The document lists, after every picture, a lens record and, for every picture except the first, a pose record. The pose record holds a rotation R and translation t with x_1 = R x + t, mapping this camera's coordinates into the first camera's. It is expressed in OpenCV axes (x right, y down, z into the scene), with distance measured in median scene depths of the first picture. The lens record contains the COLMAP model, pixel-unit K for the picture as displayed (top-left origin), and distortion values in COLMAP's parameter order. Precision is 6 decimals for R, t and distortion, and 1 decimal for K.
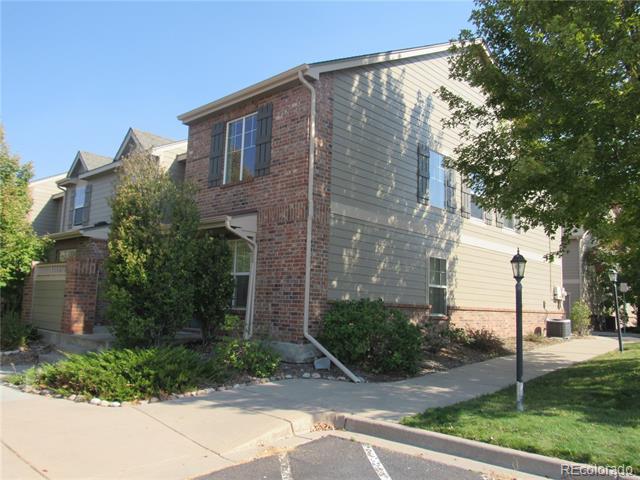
lens RADIAL K [[530.8, 0, 320.0], [0, 530.8, 240.0], [0, 0, 1]] dist [0.001215, 0.000285]
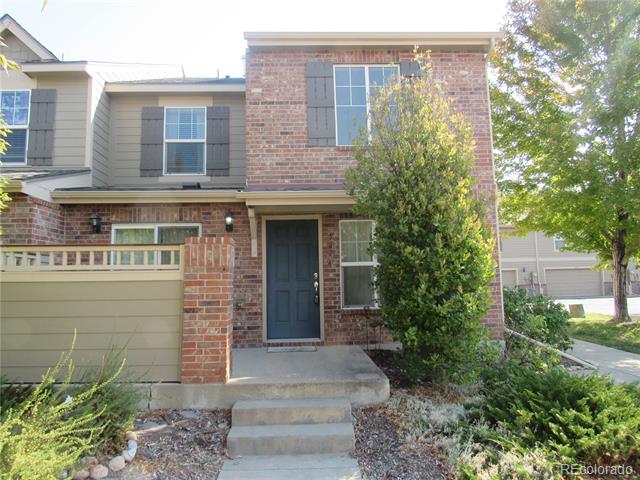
lens RADIAL K [[462.6, 0, 320.0], [0, 462.6, 240.0], [0, 0, 1]] dist [-0.003208, -0.001776]
pose [[0.701863, 0.030516, 0.711658, -0.656772], [-0.048713, 0.998799, 0.005214, 0.028551], [-0.710644, -0.038327, 0.702507, 0.534811]]
